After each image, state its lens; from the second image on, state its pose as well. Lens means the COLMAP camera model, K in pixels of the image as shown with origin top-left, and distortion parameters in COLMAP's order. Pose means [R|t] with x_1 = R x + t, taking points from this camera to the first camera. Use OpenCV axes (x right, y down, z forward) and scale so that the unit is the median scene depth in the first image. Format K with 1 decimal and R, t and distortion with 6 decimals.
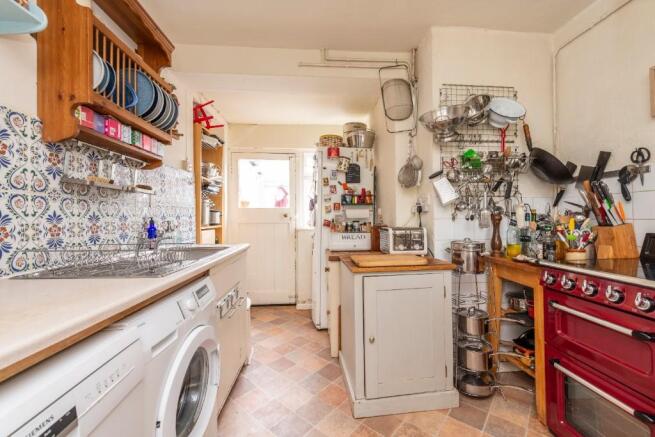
lens RADIAL K [[274.5, 0, 342.7], [0, 274.5, 218.8], [0, 0, 1]] dist [0.000769, 0.000008]
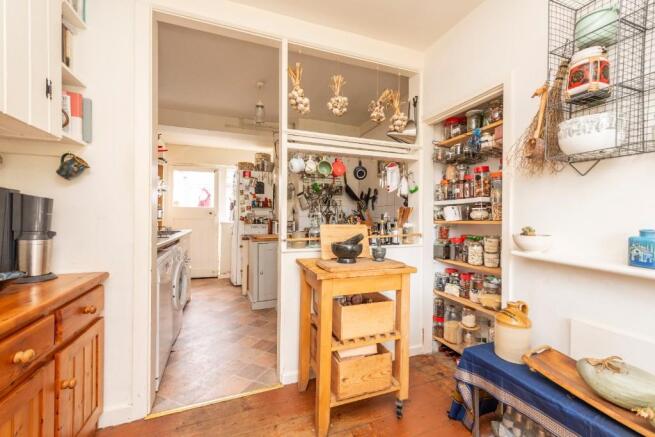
lens RADIAL K [[274.5, 0, 342.7], [0, 274.5, 218.8], [0, 0, 1]] dist [0.000769, 0.000008]
pose [[0.961841, 0.014374, 0.273233, 0.069603], [-0.015324, 0.999882, 0.001344, 0.006800], [-0.273181, -0.005480, 0.961947, -0.684945]]
